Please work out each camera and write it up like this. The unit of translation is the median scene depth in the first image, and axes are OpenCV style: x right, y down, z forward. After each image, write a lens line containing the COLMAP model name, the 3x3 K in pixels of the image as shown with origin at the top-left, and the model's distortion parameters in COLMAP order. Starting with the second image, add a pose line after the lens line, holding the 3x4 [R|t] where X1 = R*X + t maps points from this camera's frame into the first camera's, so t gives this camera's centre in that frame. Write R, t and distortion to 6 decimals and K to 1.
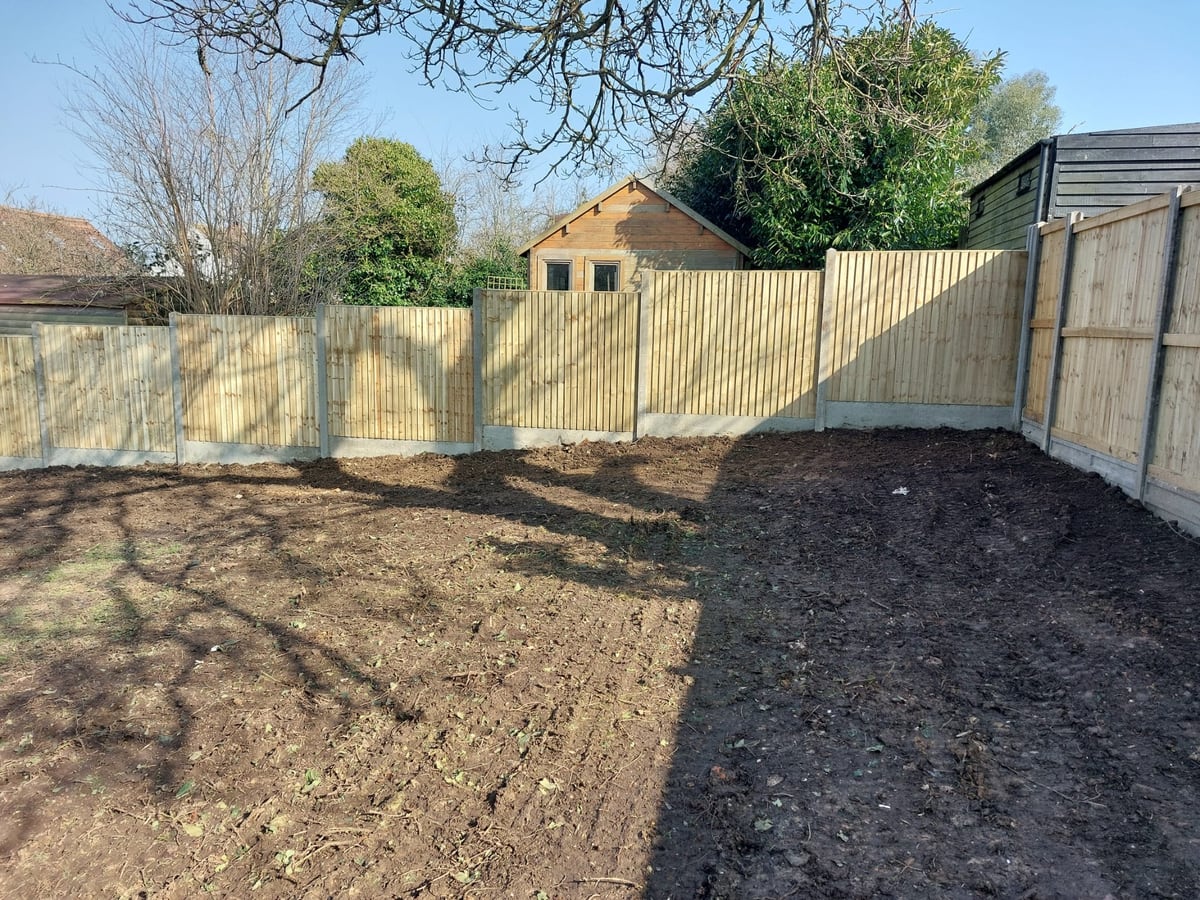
lens RADIAL K [[863.8, 0, 600.8], [0, 863.8, 442.8], [0, 0, 1]] dist [0.111473, -0.138559]
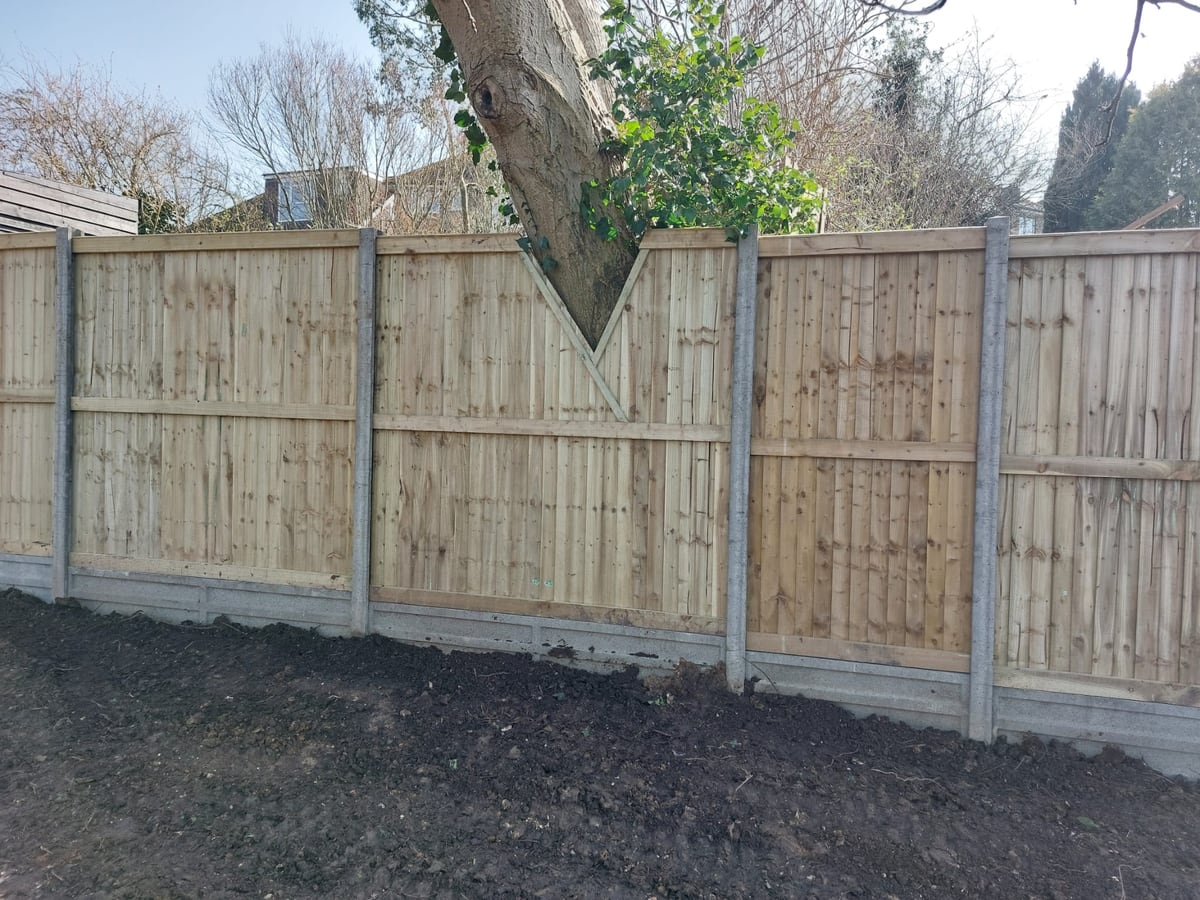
lens RADIAL K [[863.8, 0, 600.8], [0, 863.8, 442.8], [0, 0, 1]] dist [0.111473, -0.138559]
pose [[0.133357, -0.055785, 0.989497, -0.139574], [0.114801, 0.992563, 0.040486, -0.057435], [-0.984397, 0.108196, 0.138769, 0.396434]]
